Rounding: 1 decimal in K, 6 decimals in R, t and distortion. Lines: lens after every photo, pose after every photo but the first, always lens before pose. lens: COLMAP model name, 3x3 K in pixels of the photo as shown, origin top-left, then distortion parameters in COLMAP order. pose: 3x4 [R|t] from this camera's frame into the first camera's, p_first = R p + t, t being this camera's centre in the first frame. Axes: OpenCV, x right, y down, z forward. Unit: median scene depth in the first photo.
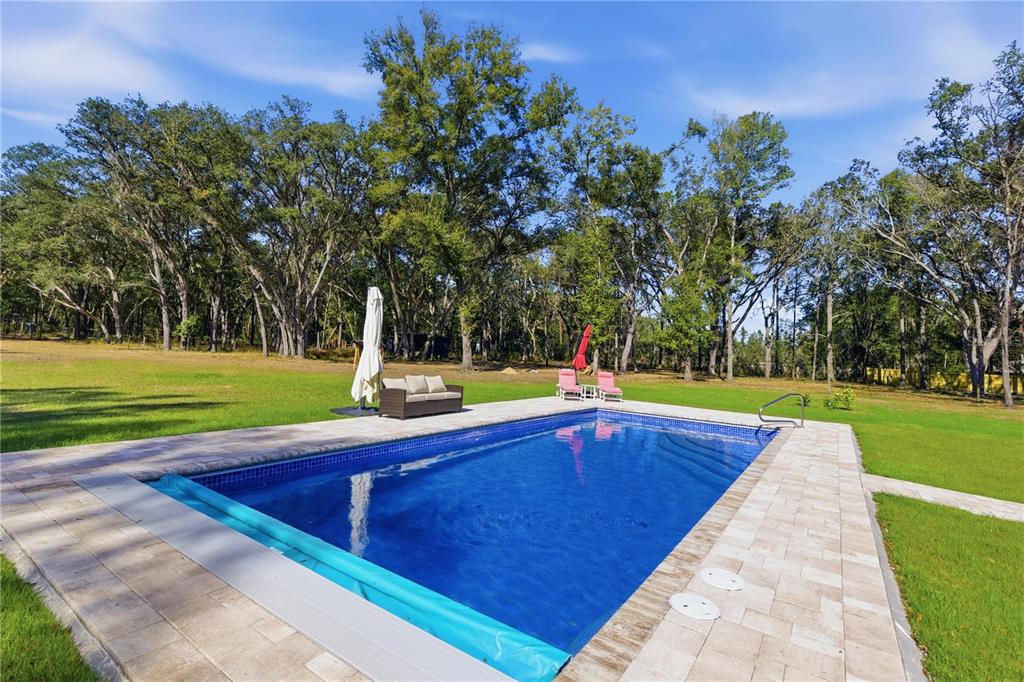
lens RADIAL K [[453.5, 0, 512.0], [0, 453.5, 341.0], [0, 0, 1]] dist [0.000450, 0.000086]
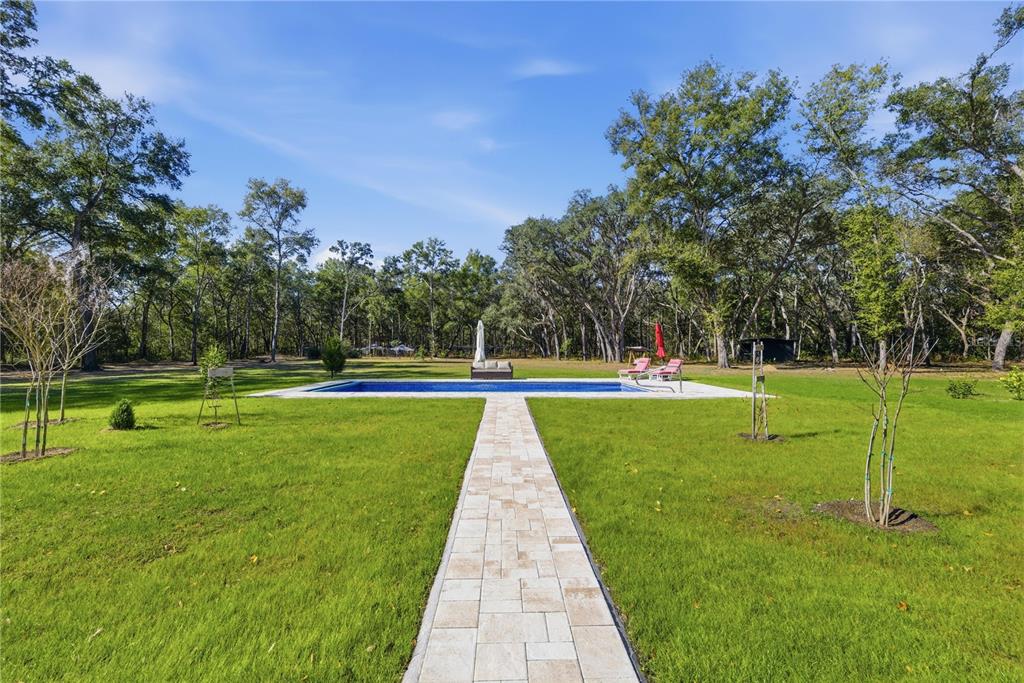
lens RADIAL K [[423.3, 0, 511.1], [0, 423.3, 345.5], [0, 0, 1]] dist [0.000074, -0.000092]
pose [[0.583680, -0.063286, -0.809514, 0.453303], [0.049194, 0.997883, -0.042542, 0.027632], [0.810492, -0.014992, 0.585558, -0.016838]]
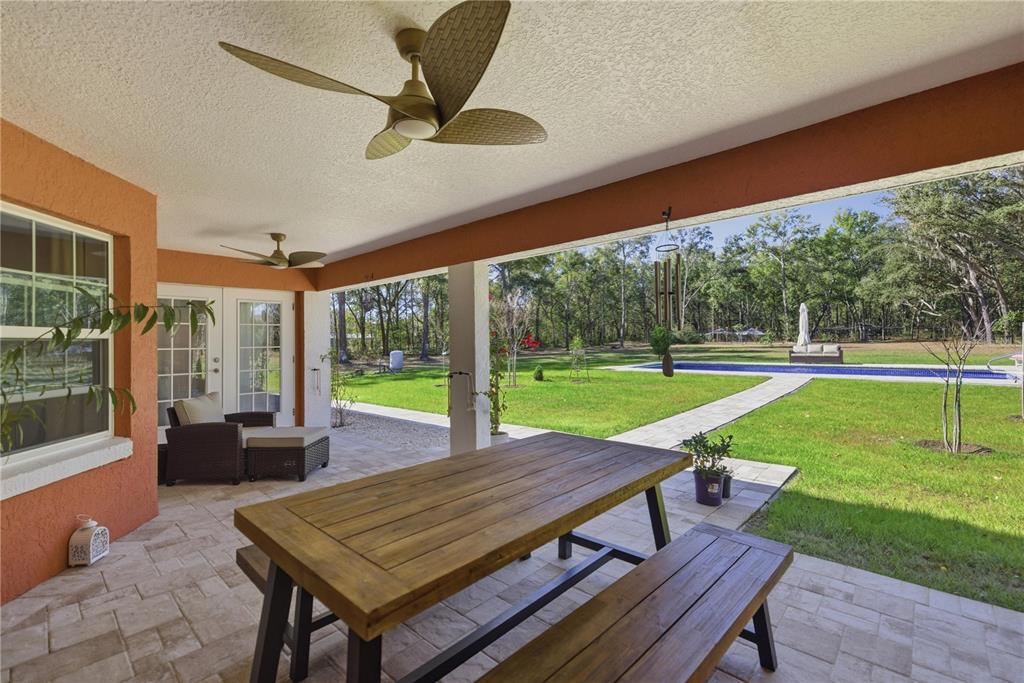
lens RADIAL K [[439.2, 0, 512.0], [0, 439.2, 341.5], [0, 0, 1]] dist [0.002109, 0.000417]
pose [[-0.143602, -0.047211, -0.988509, 0.610321], [0.038067, 0.997859, -0.053188, 0.034553], [0.988903, -0.045267, -0.141497, -0.013948]]
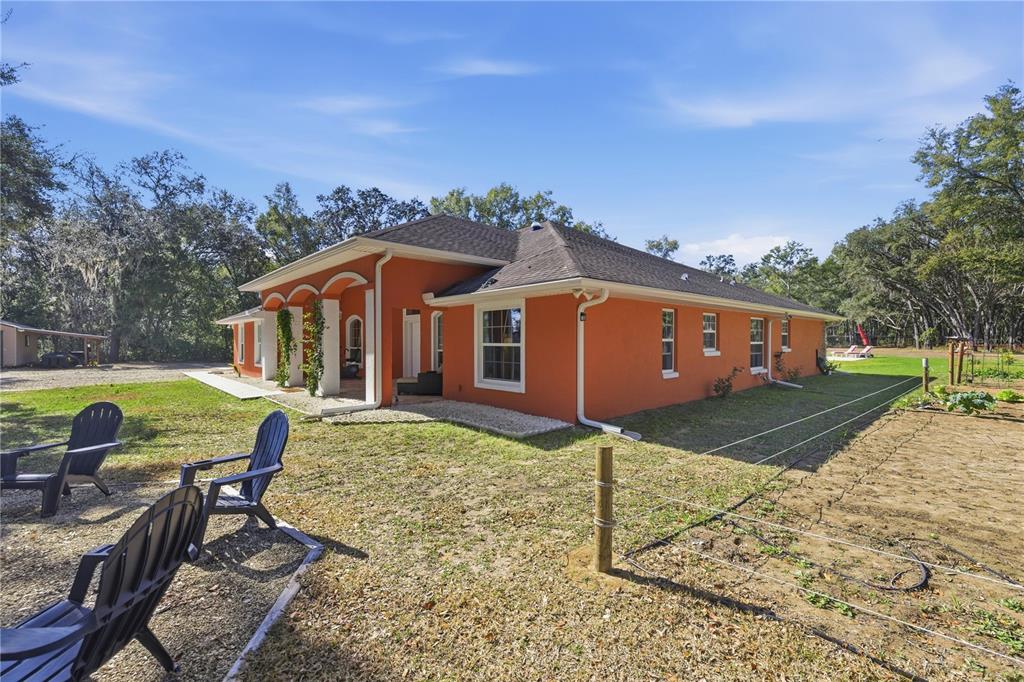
lens RADIAL K [[423.3, 0, 511.1], [0, 423.3, 345.0], [0, 0, 1]] dist [0.000074, -0.000092]
pose [[-0.235263, -0.042027, -0.971023, 1.345261], [0.015217, 0.998783, -0.046915, 0.064475], [0.971813, -0.025814, -0.234337, -0.086106]]
